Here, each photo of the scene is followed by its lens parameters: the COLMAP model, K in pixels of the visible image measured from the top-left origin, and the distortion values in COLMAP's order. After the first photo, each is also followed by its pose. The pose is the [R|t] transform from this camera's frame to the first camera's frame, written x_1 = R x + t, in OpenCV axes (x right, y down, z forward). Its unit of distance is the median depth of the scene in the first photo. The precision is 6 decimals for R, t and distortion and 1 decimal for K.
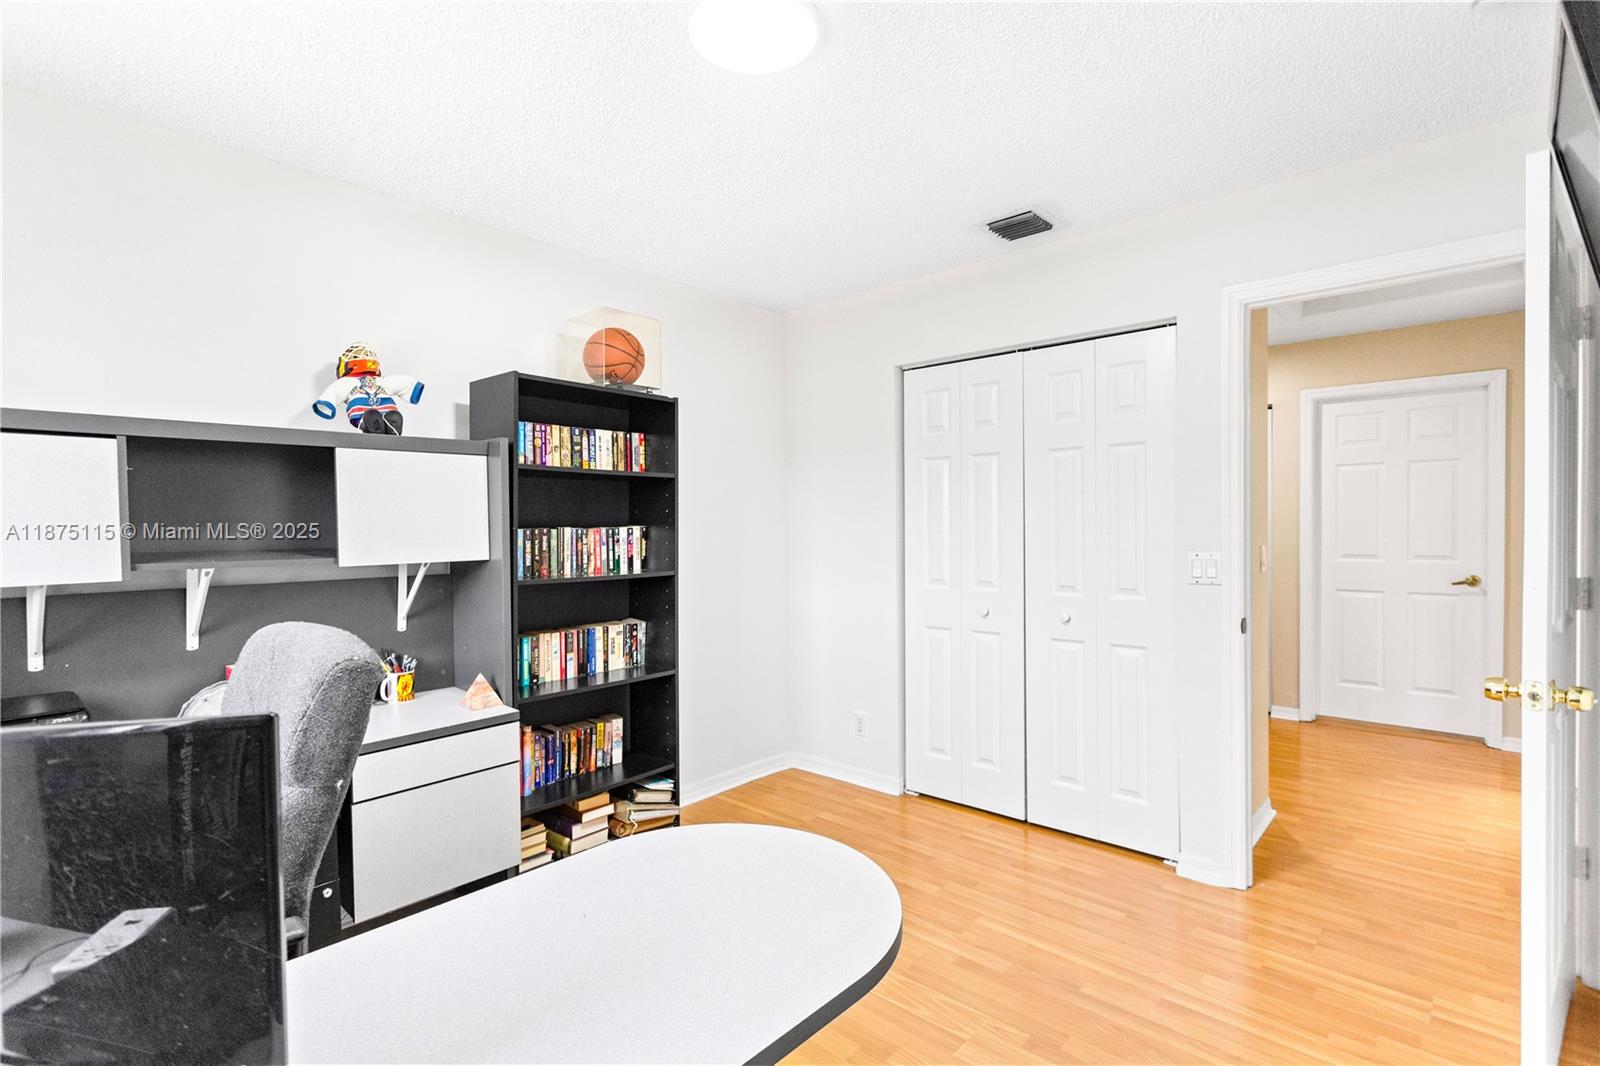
lens RADIAL K [[762.9, 0, 800.0], [0, 762.9, 533.0], [0, 0, 1]] dist [-0.002787, -0.000034]
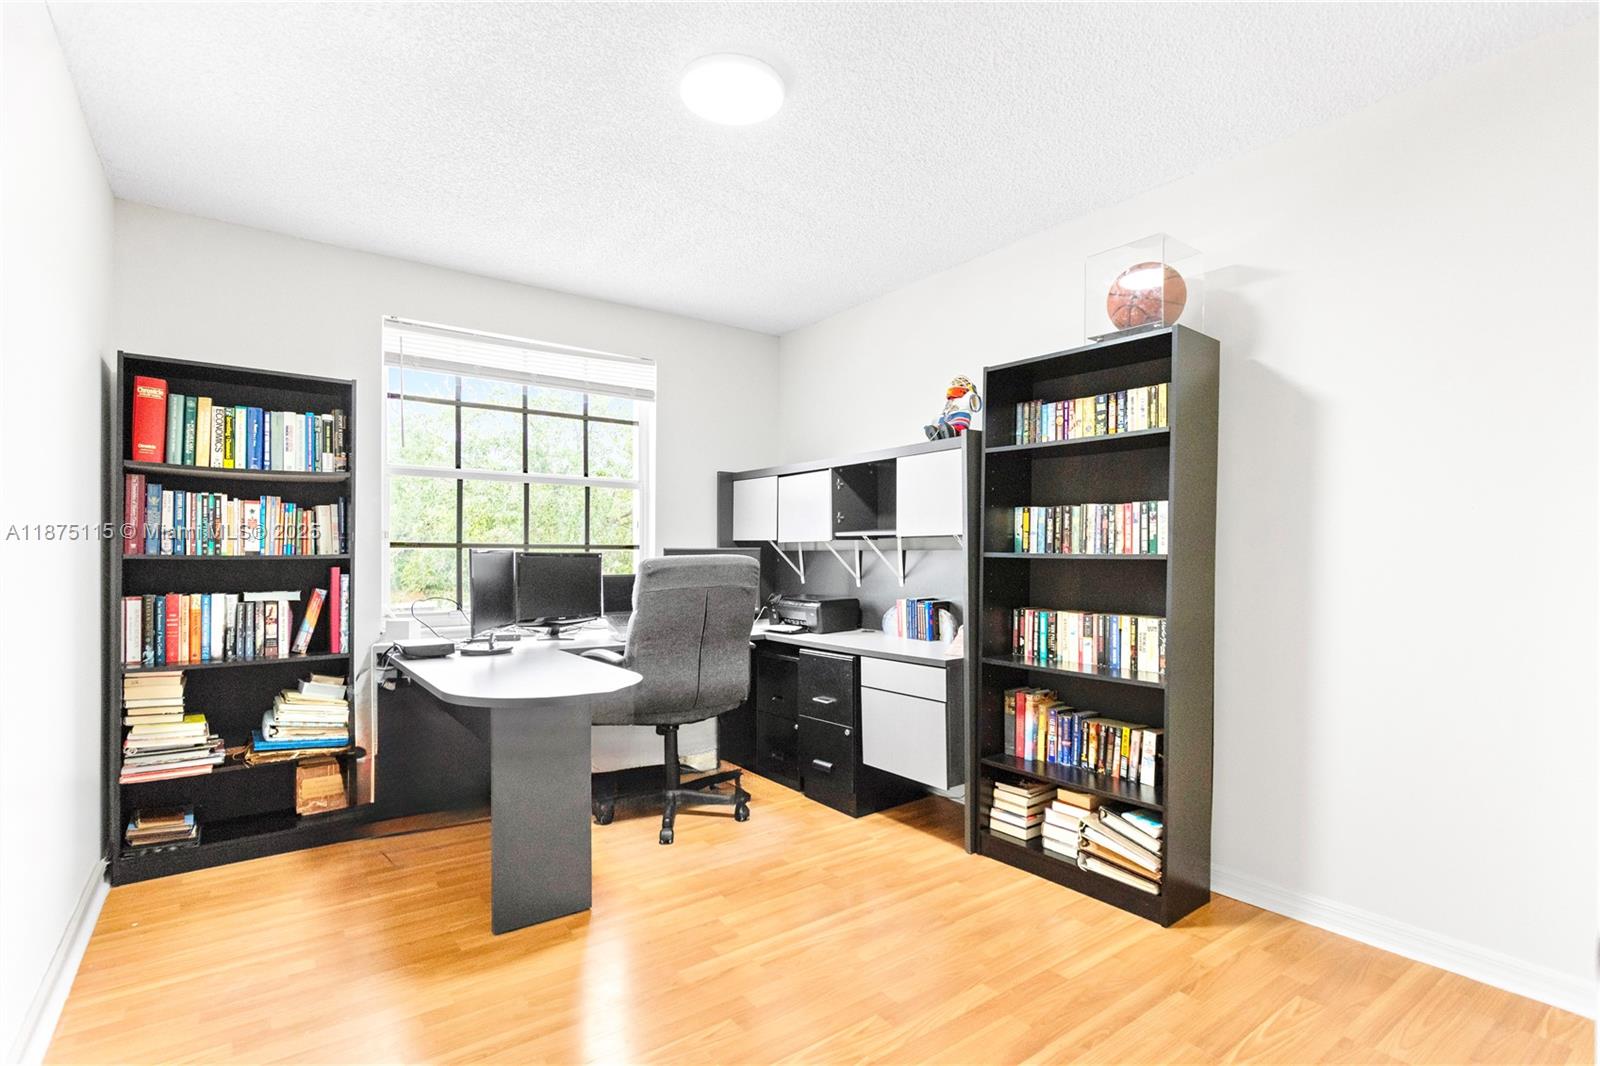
lens RADIAL K [[762.9, 0, 800.0], [0, 762.9, 533.0], [0, 0, 1]] dist [-0.002787, -0.000034]
pose [[-0.202805, -0.007279, -0.979192, 0.680755], [-0.002716, 0.999973, -0.006871, 0.035428], [0.979215, 0.001266, -0.202819, 0.830164]]
